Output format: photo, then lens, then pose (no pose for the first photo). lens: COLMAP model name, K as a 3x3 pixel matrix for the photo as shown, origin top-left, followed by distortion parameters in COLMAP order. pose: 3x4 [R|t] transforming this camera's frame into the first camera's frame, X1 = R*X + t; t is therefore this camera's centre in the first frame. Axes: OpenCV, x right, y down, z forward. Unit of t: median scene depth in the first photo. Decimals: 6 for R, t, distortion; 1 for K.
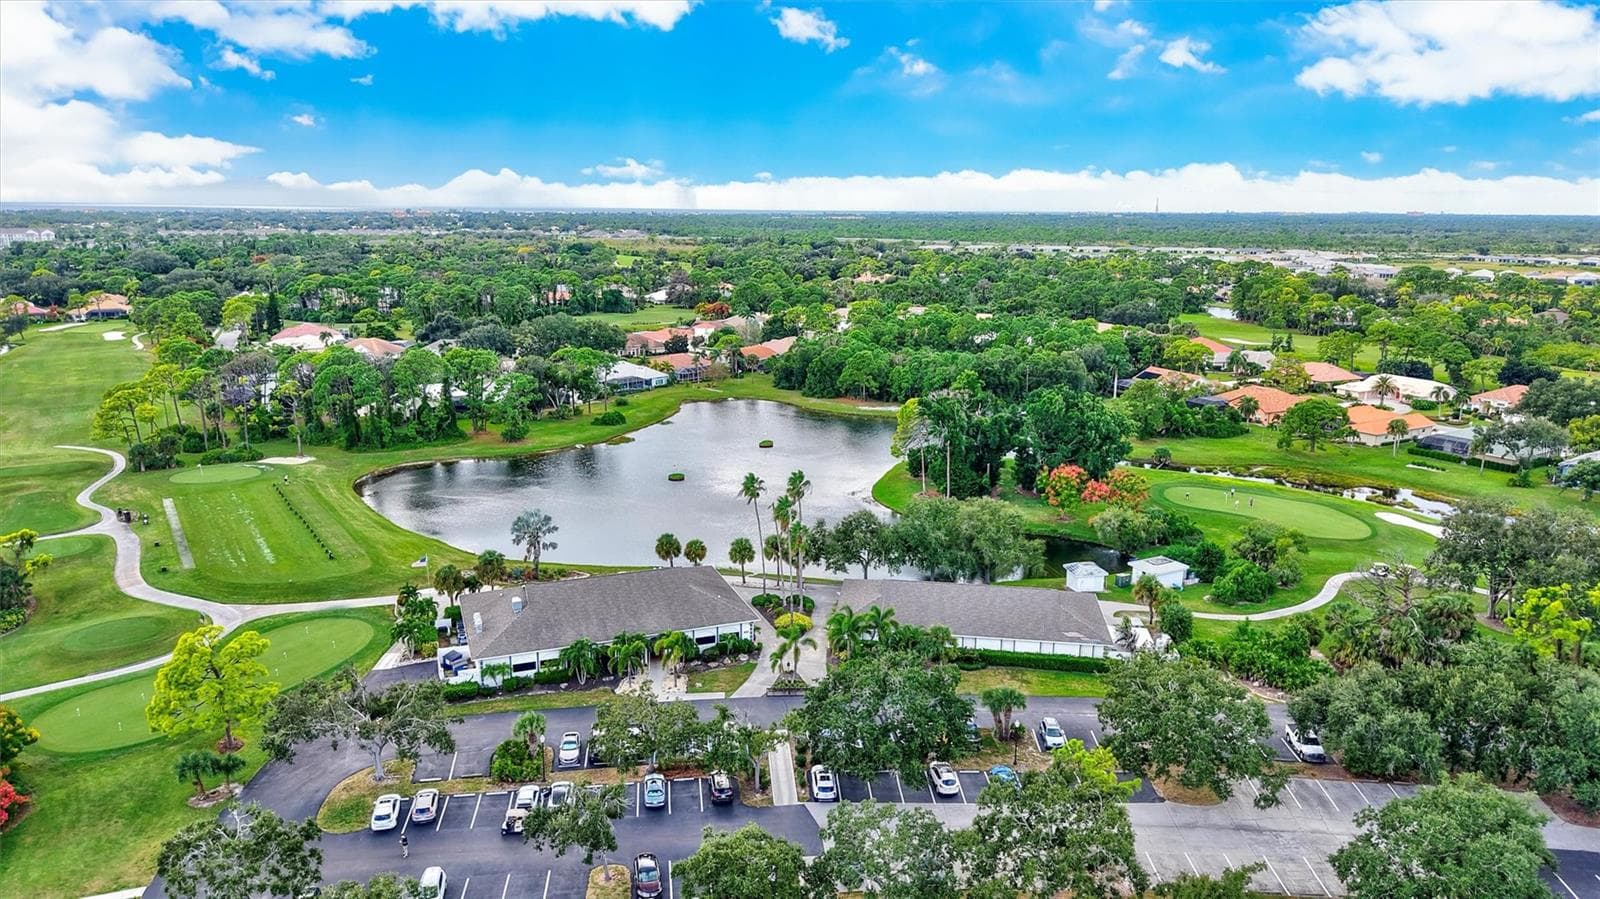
lens RADIAL K [[1081.5, 0, 800.0], [0, 1081.5, 449.5], [0, 0, 1]] dist [0.019097, -0.006482]
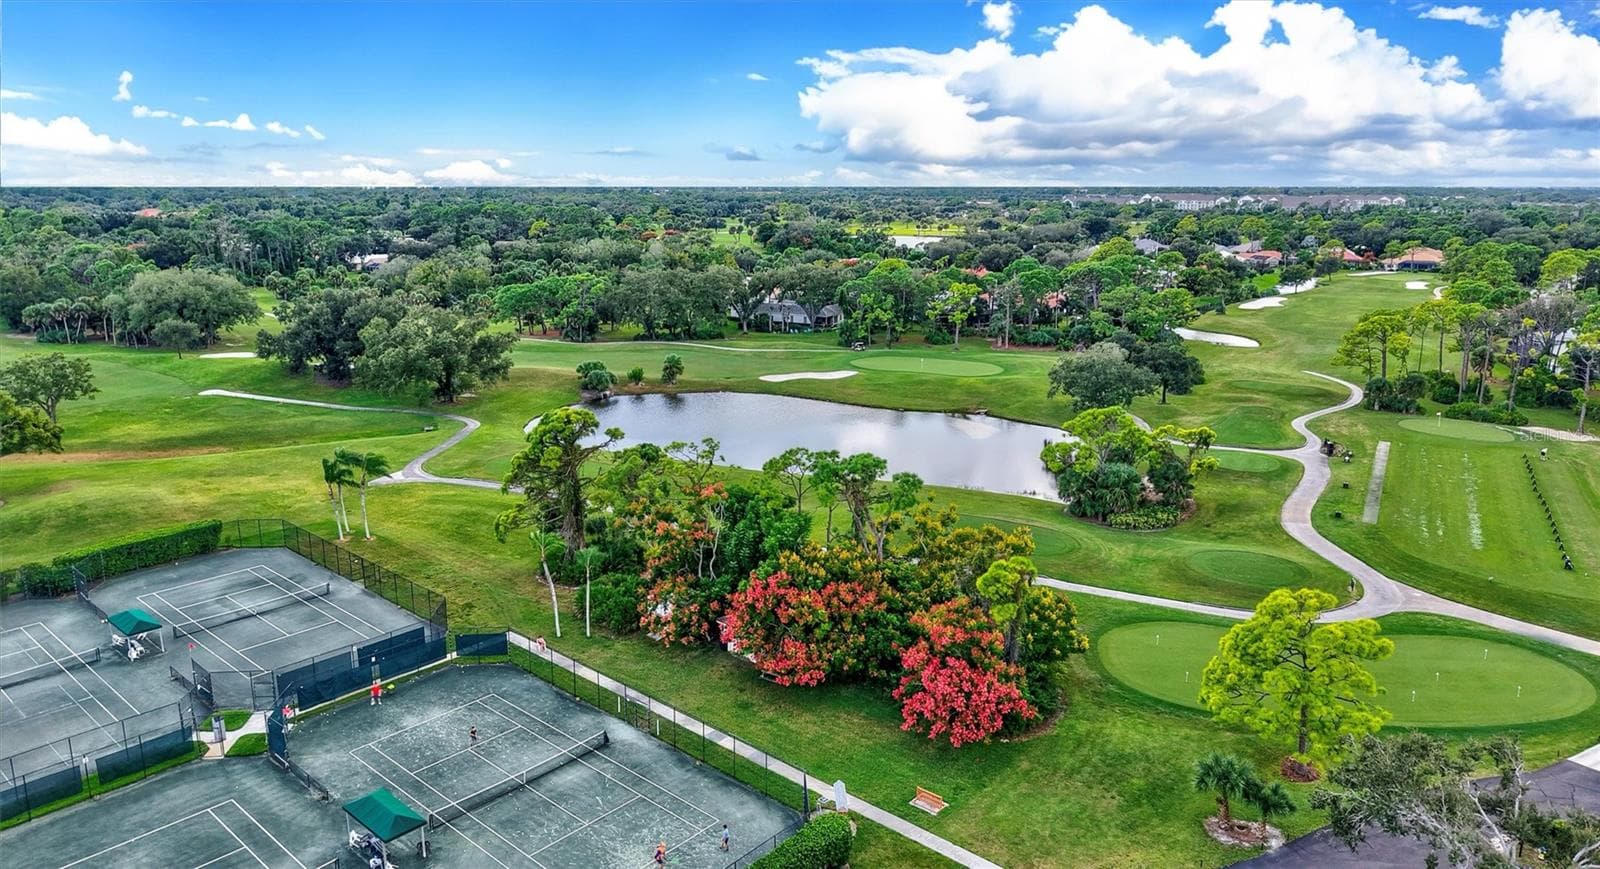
lens RADIAL K [[1067.6, 0, 800.0], [0, 1067.6, 434.5], [0, 0, 1]] dist [0.001318, 0.000421]
pose [[0.445191, 0.202936, -0.872137, -0.082343], [-0.202785, 0.971525, 0.122548, 0.033900], [0.872172, 0.122299, 0.473666, 0.254748]]
